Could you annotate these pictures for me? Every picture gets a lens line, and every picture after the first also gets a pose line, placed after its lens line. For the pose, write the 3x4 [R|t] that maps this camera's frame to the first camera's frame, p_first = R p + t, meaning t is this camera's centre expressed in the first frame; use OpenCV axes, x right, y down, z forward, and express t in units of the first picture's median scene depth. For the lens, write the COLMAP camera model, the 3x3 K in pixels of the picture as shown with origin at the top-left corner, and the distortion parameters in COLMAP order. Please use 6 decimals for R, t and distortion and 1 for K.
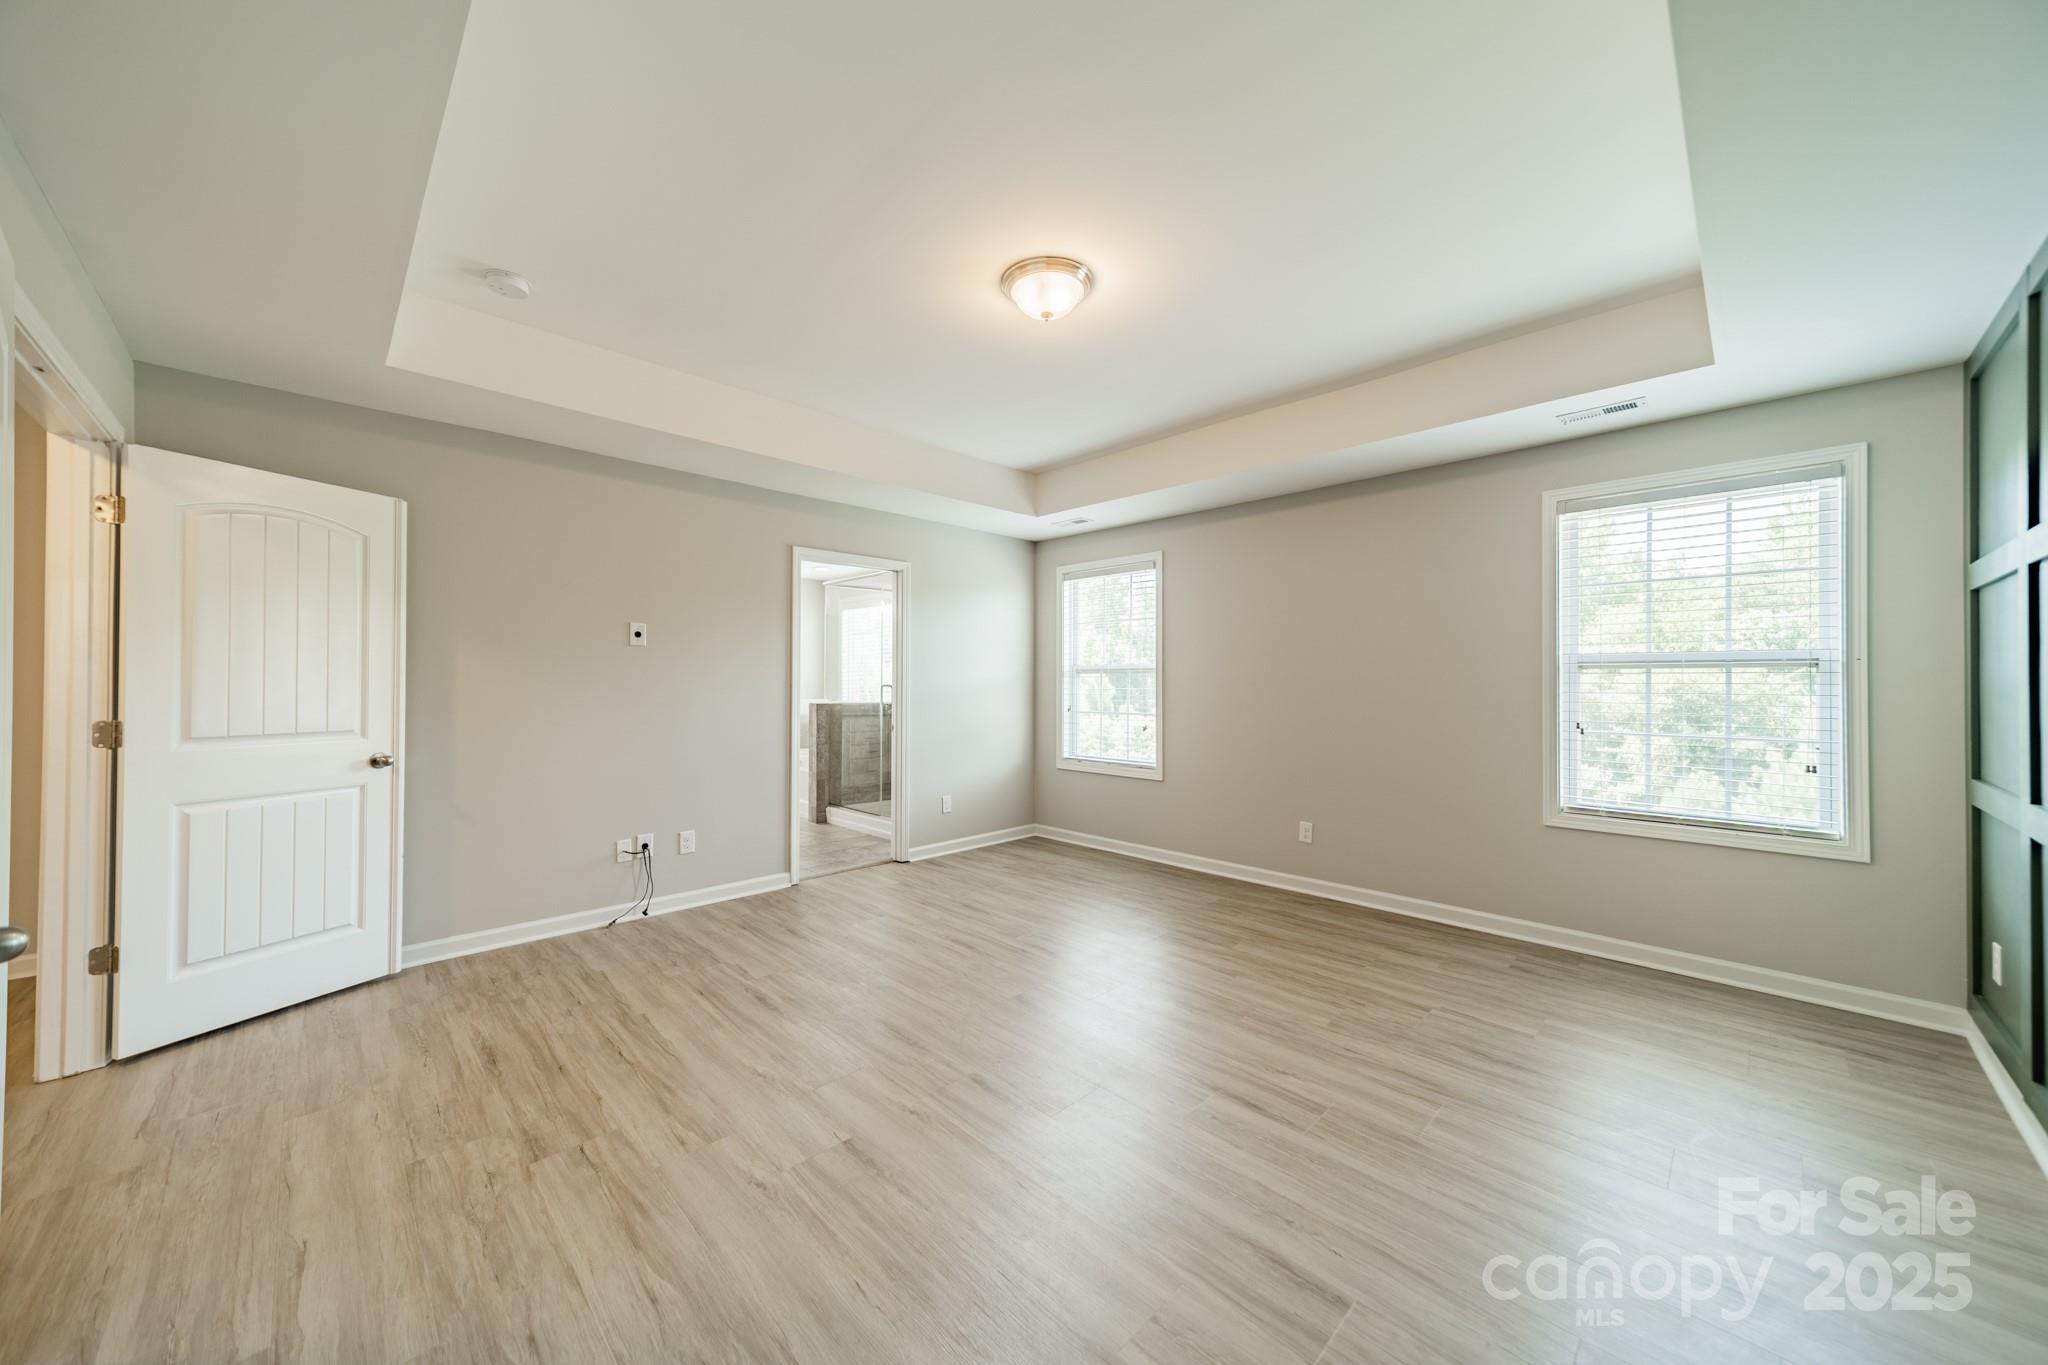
lens RADIAL K [[718.8, 0, 1031.3], [0, 718.8, 687.9], [0, 0, 1]] dist [0.005603, -0.000109]
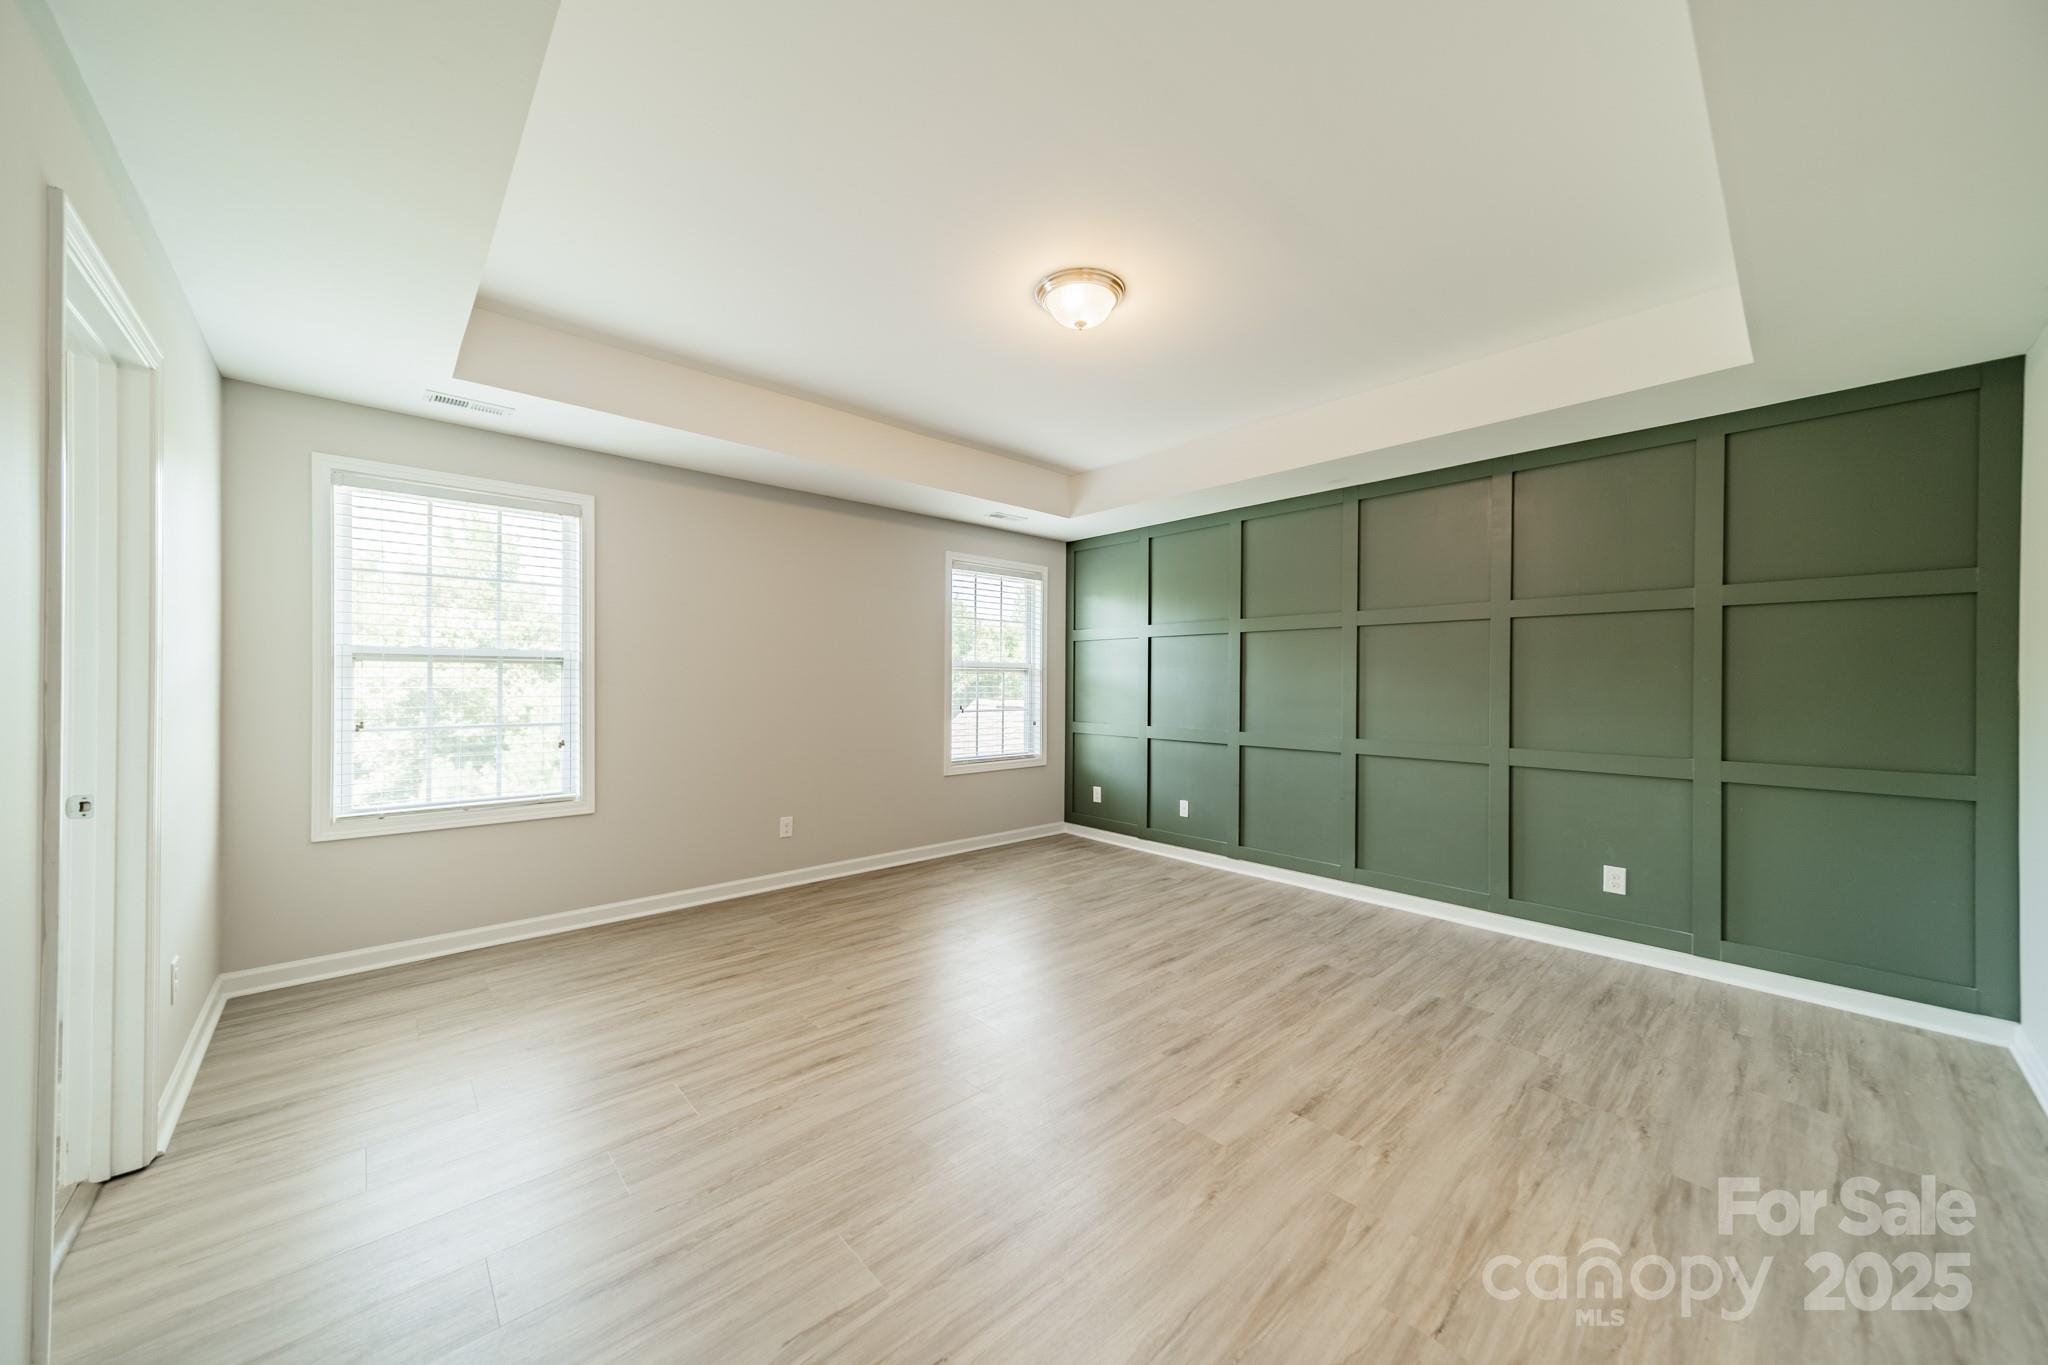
lens RADIAL K [[718.8, 0, 1030.8], [0, 718.8, 677.0], [0, 0, 1]] dist [0.005603, -0.000109]
pose [[0.042723, 0.002975, 0.999083, -0.627731], [0.002206, 0.999993, -0.003072, -0.005384], [-0.999085, 0.002335, 0.042716, 0.633161]]
